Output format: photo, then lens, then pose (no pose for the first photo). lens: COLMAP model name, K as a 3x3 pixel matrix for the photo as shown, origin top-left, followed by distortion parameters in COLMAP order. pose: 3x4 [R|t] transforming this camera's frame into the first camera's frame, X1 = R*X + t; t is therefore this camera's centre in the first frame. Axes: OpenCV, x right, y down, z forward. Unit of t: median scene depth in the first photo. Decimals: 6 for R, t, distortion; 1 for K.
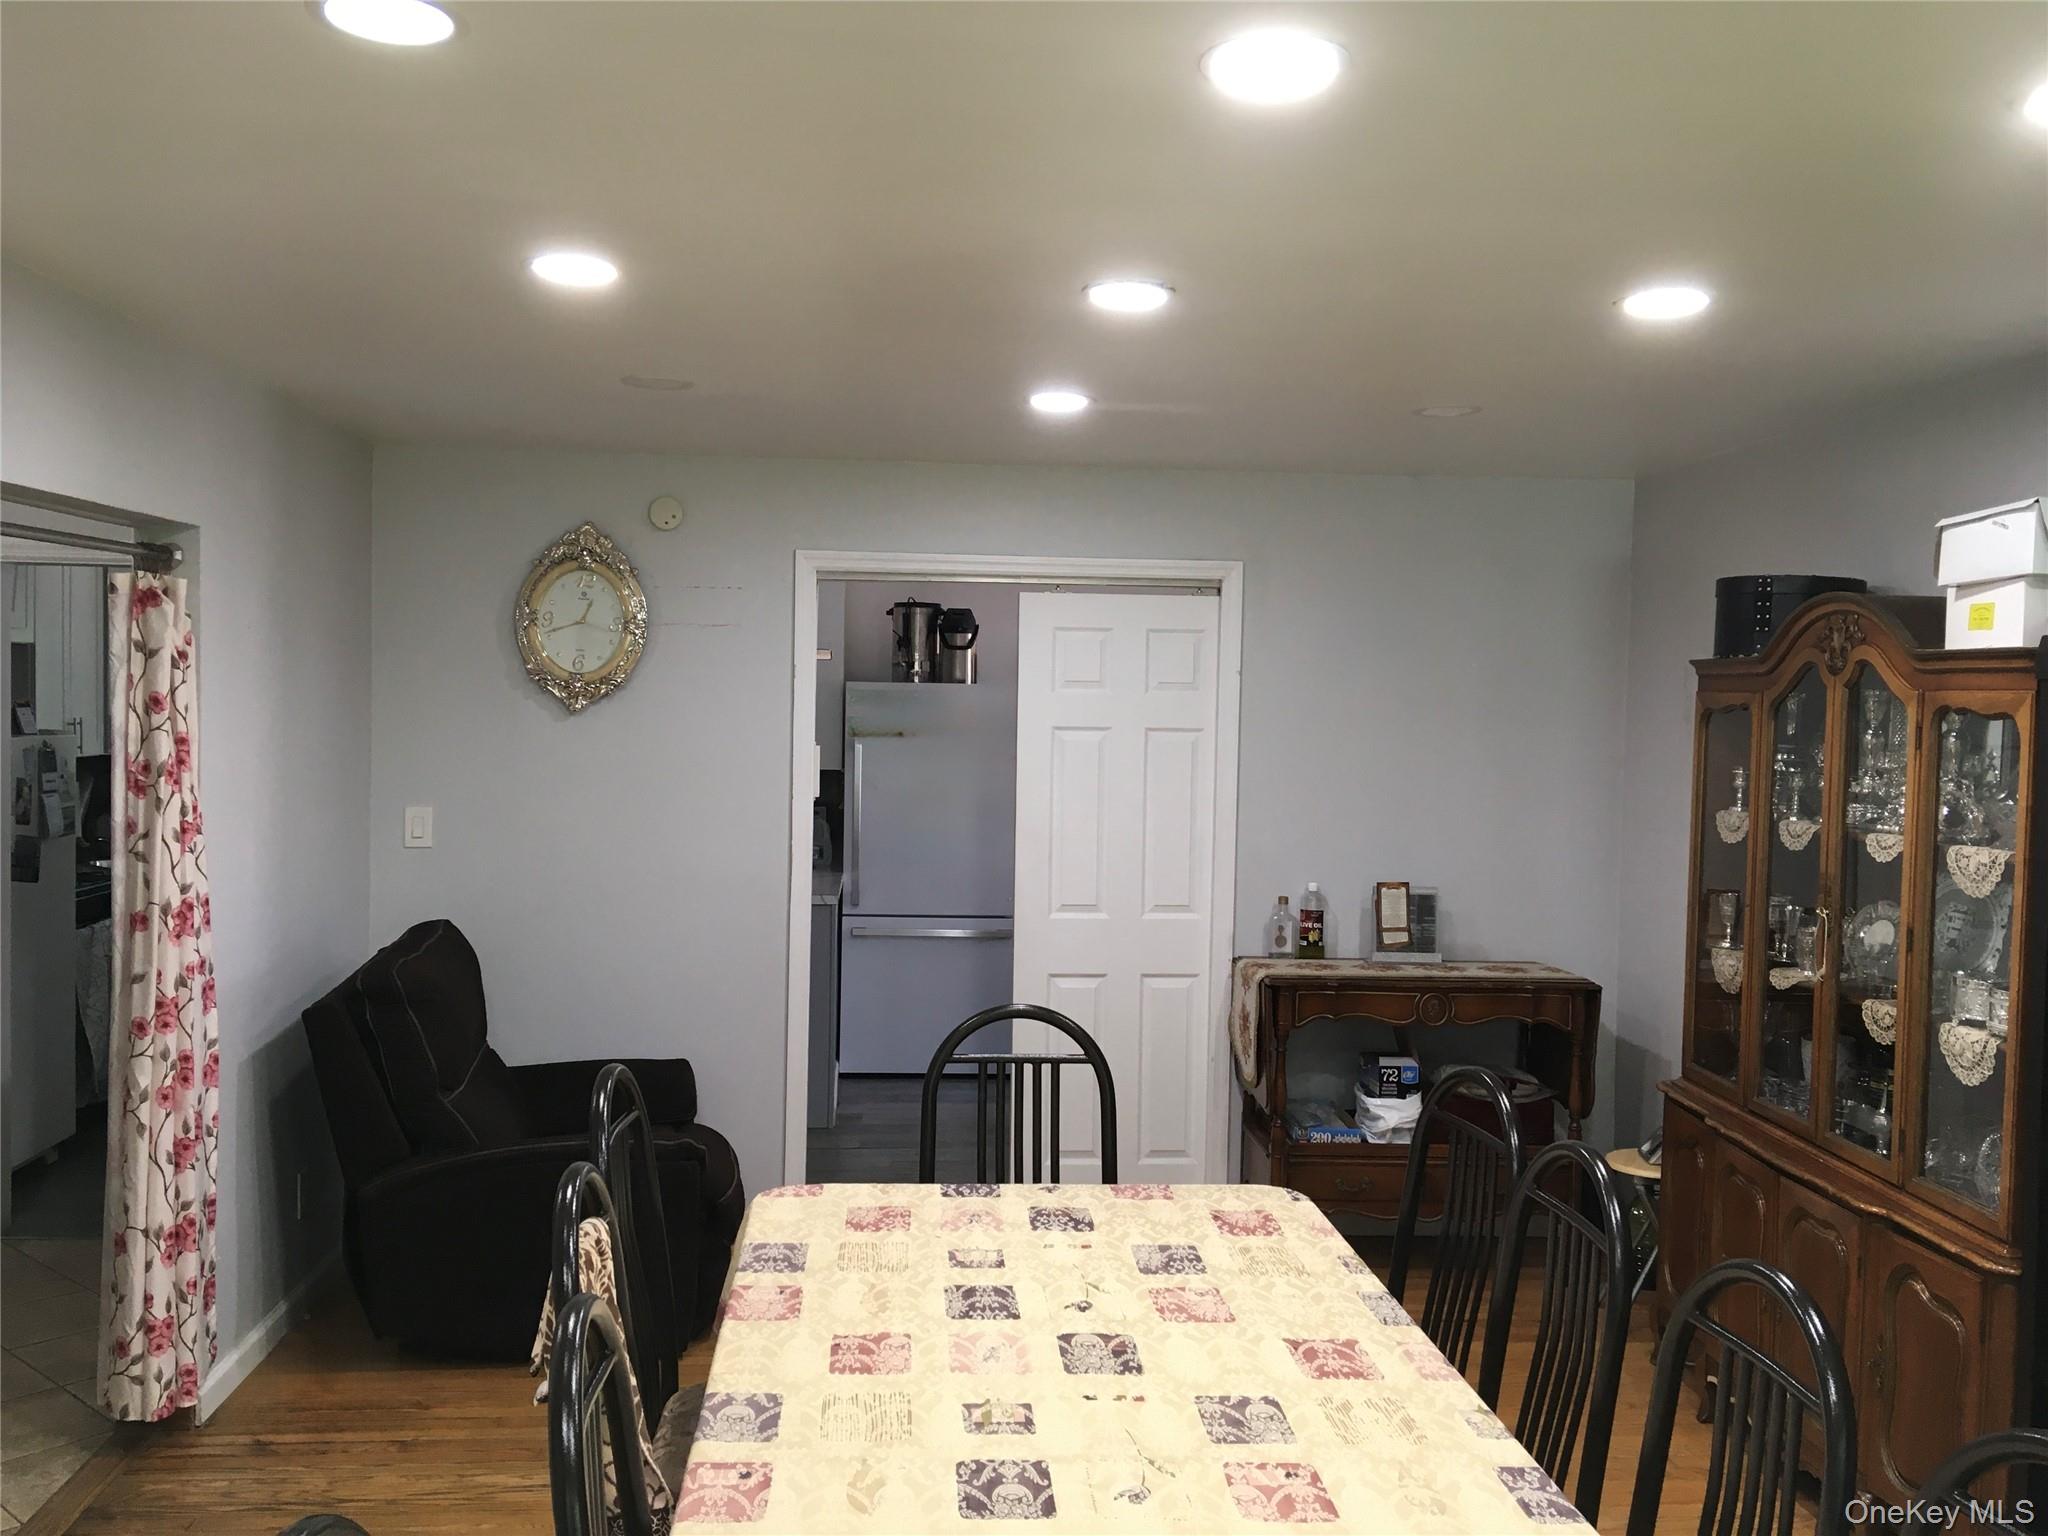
lens RADIAL K [[1734.9, 0, 1014.9], [0, 1734.9, 774.0], [0, 0, 1]] dist [0.086103, -0.019962]
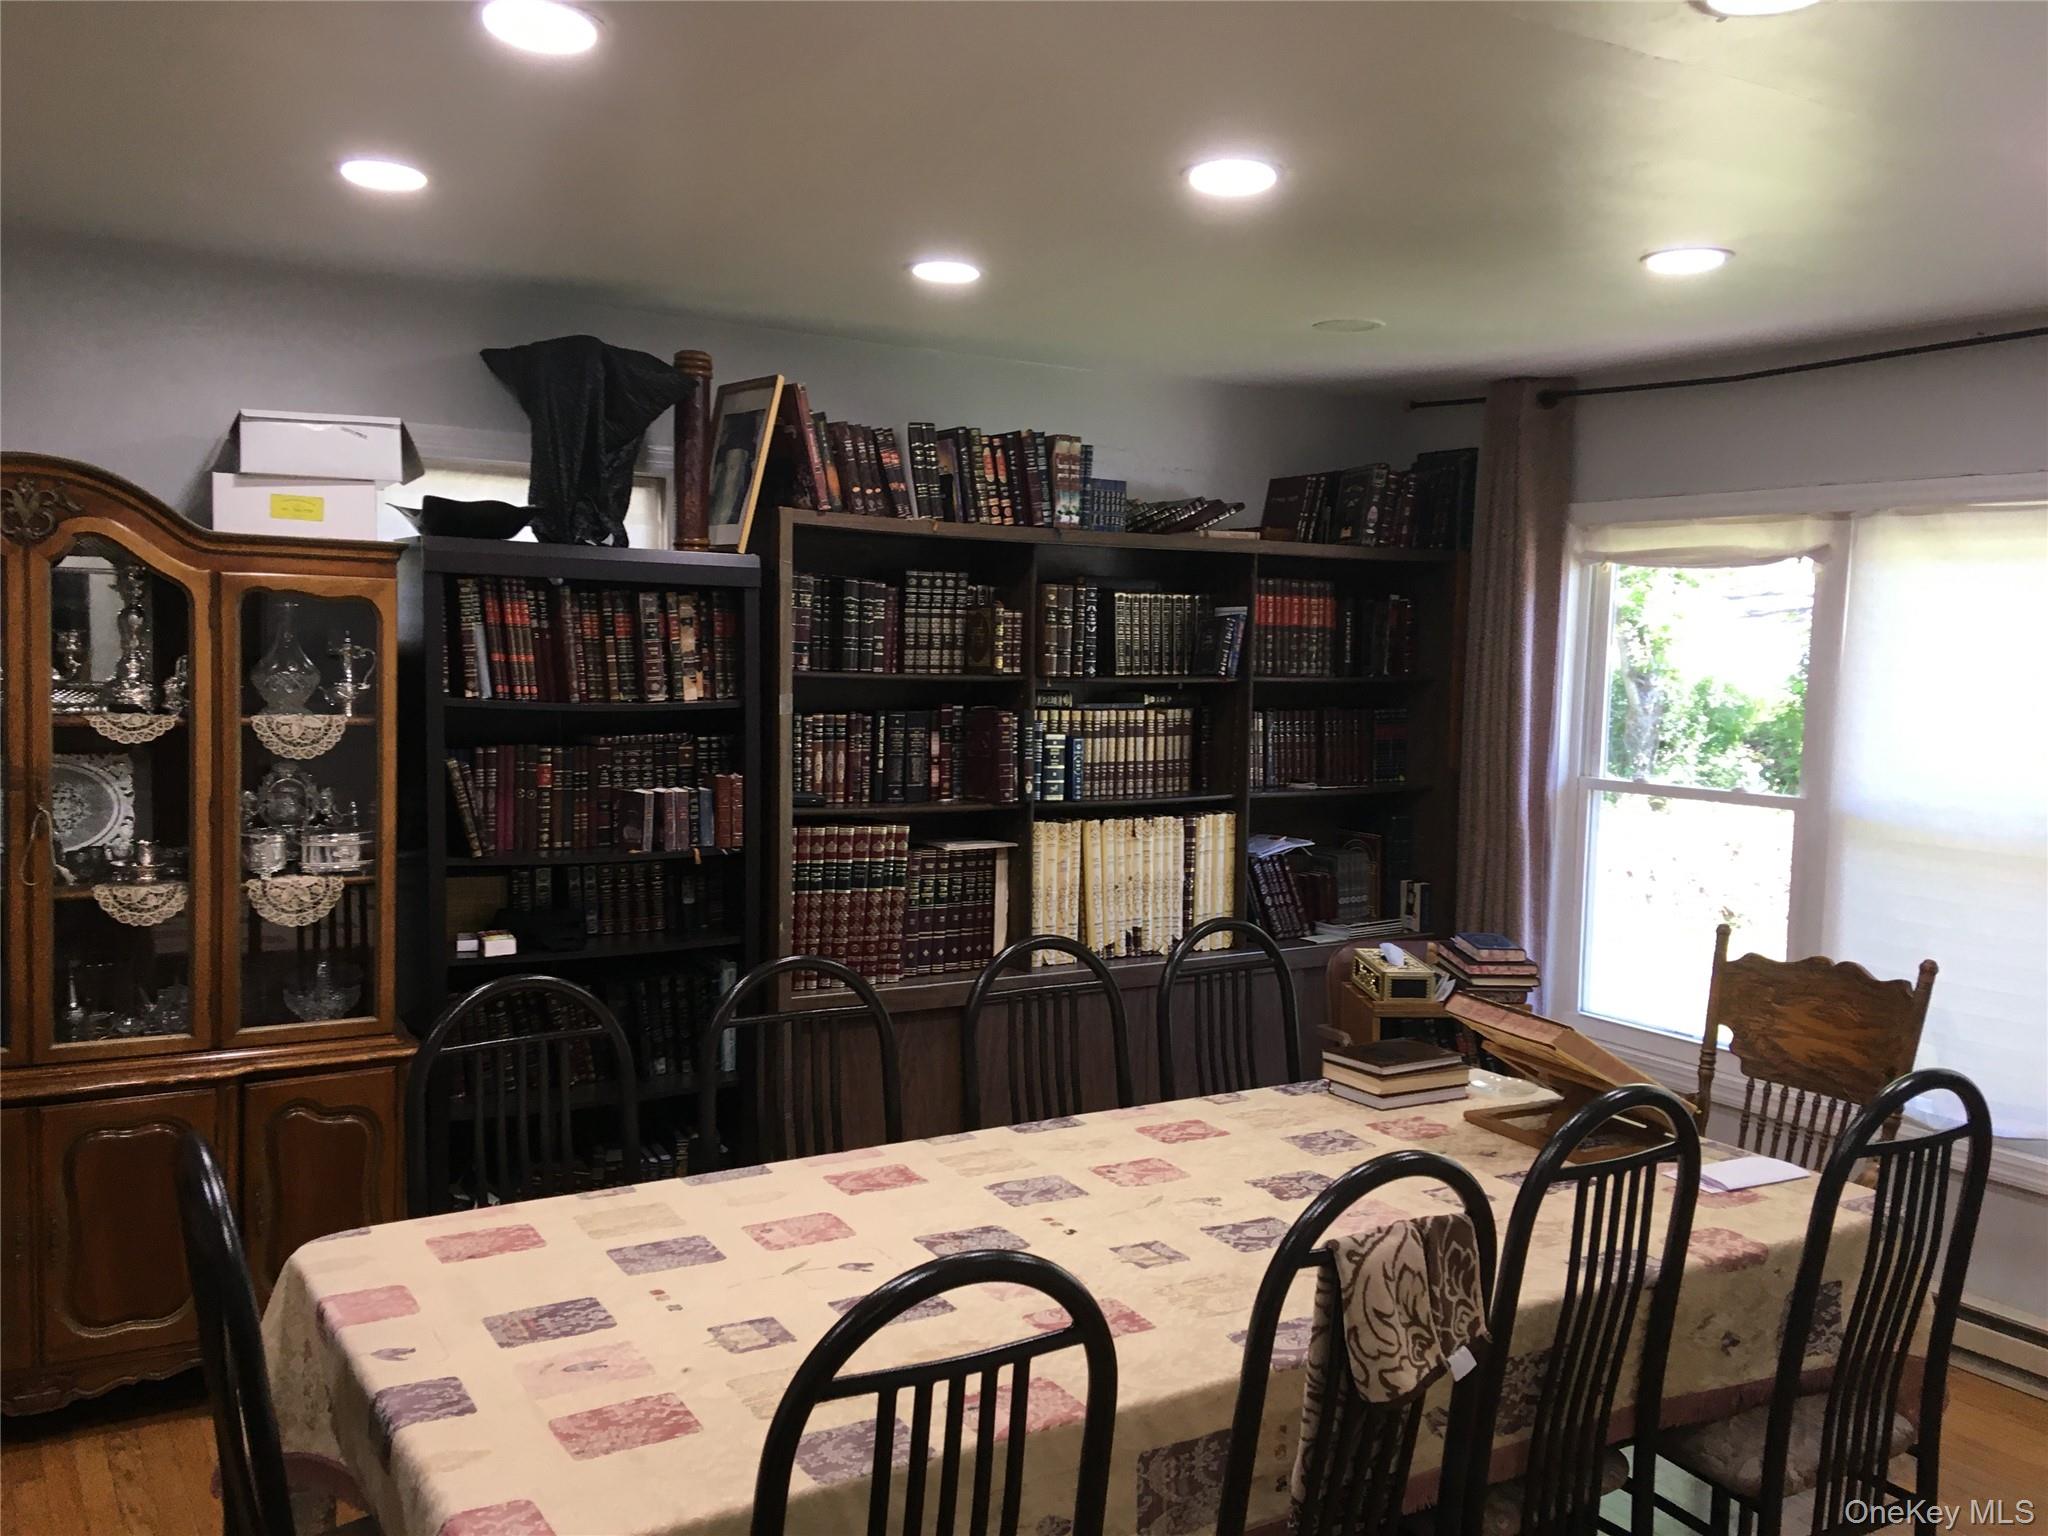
lens RADIAL K [[1734.9, 0, 1017.2], [0, 1734.9, 772.1], [0, 0, 1]] dist [0.086103, -0.019962]
pose [[-0.462839, -0.104594, 0.880250, -0.774765], [0.002009, 0.992888, 0.119034, -0.063754], [-0.886440, 0.056862, -0.459337, 1.313252]]
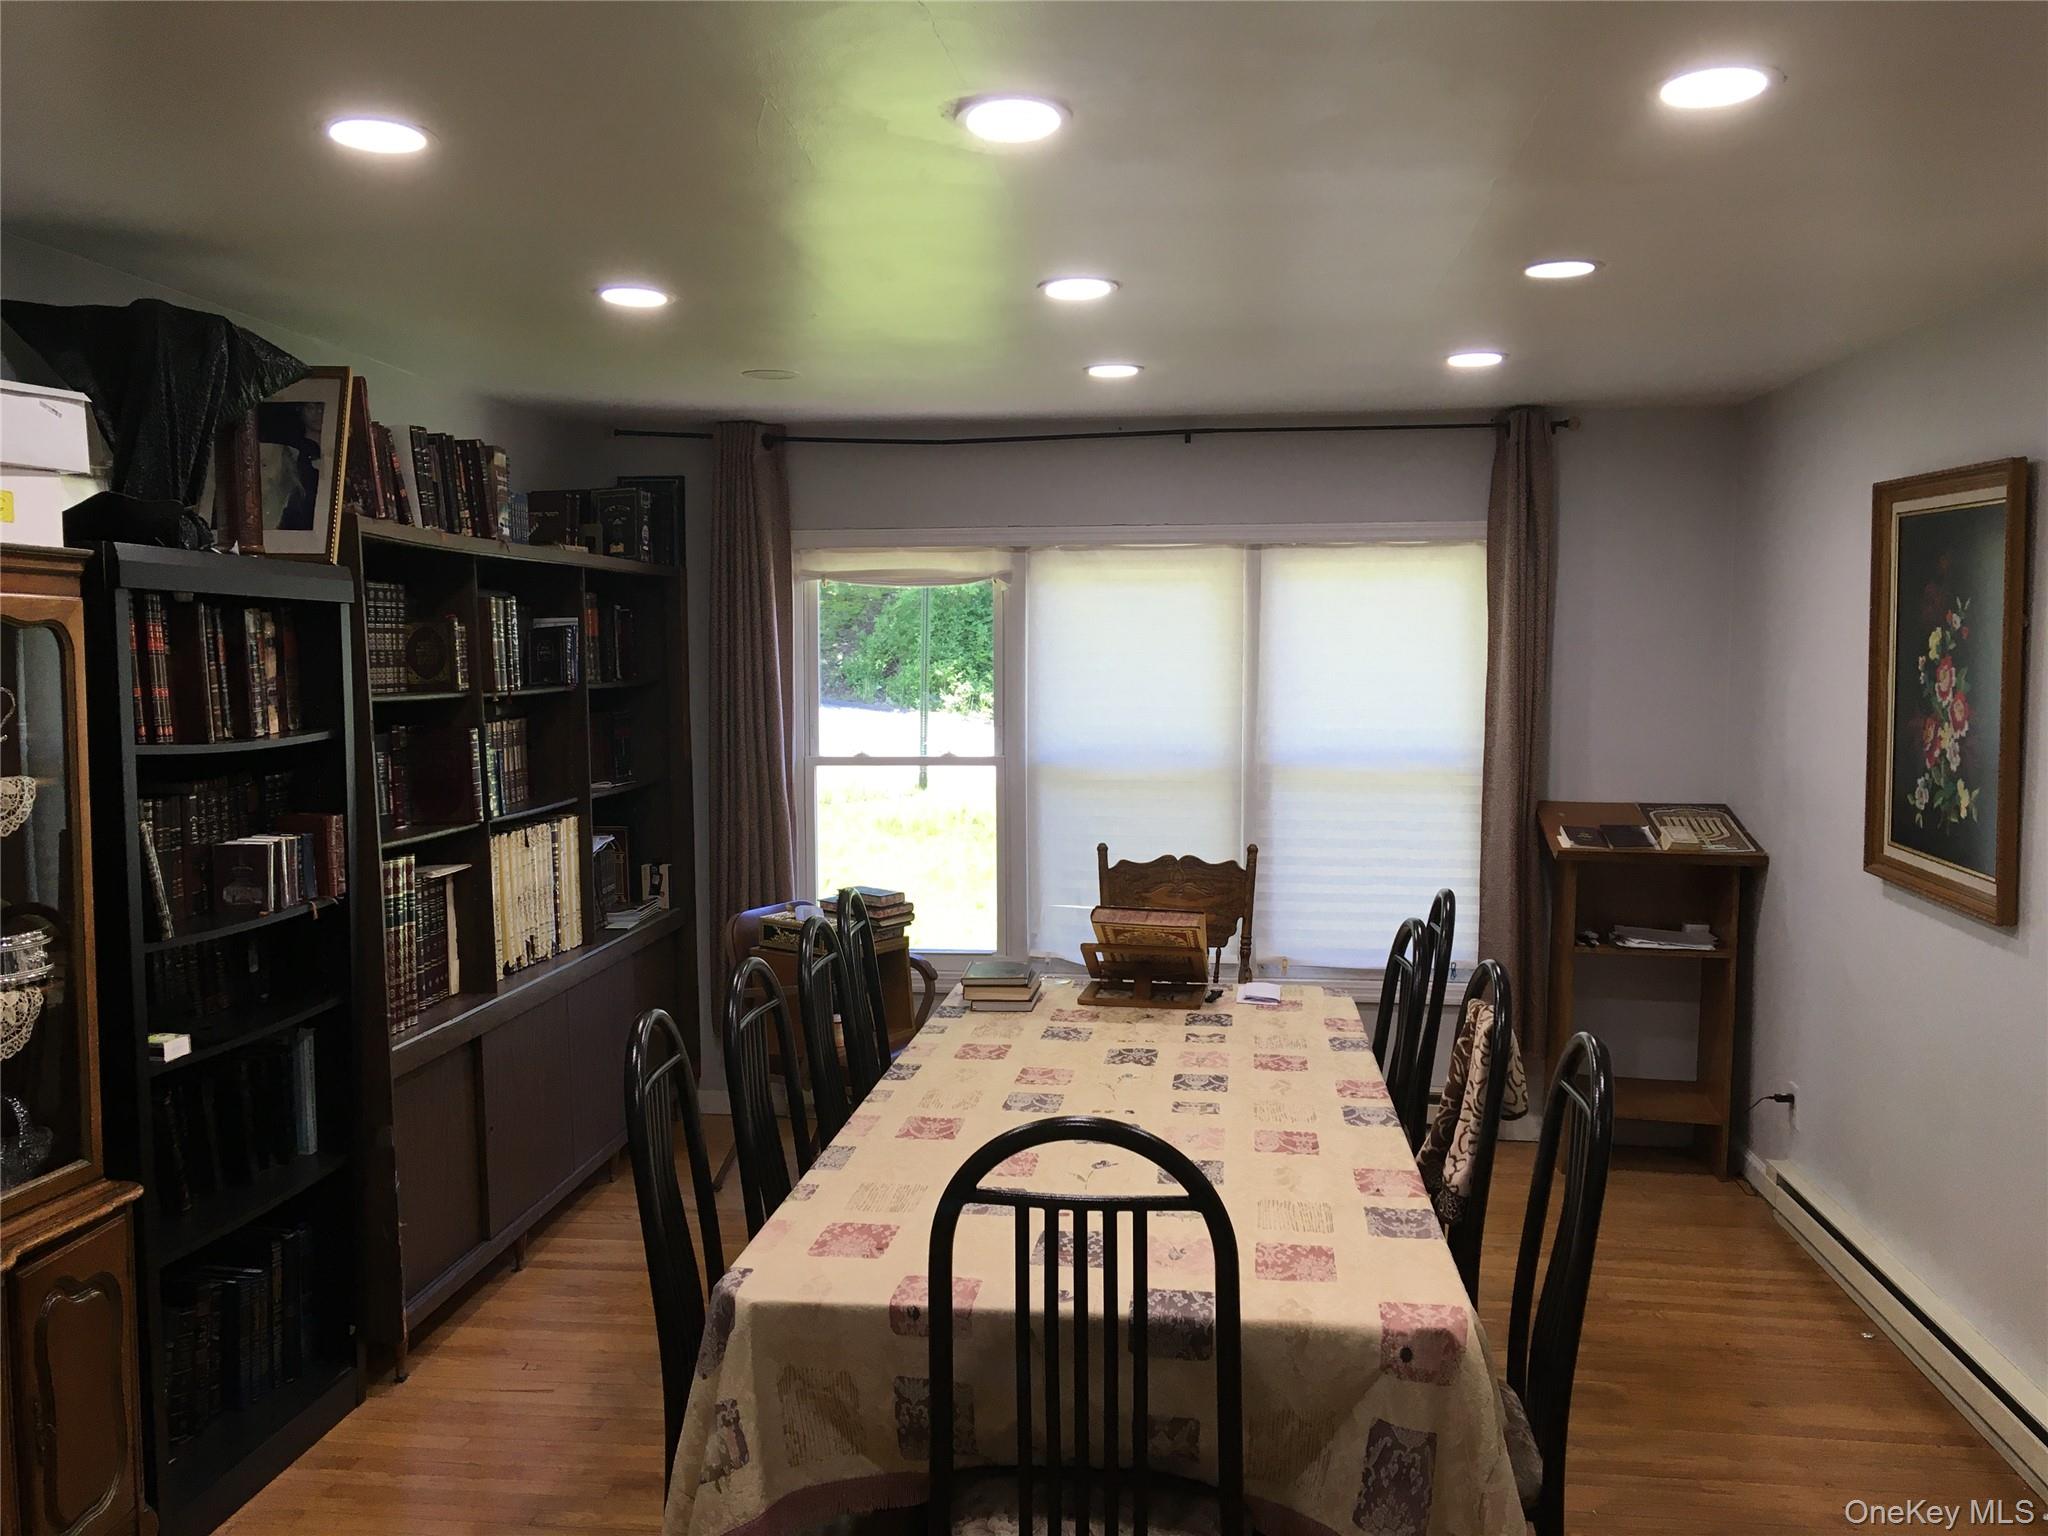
lens RADIAL K [[1734.9, 0, 1023.9], [0, 1734.9, 765.7], [0, 0, 1]] dist [0.086103, -0.019962]
pose [[-0.981366, -0.030688, 0.189679, -0.115863], [-0.009544, 0.993730, 0.111395, -0.075091], [-0.191908, 0.107509, -0.975507, 2.046438]]
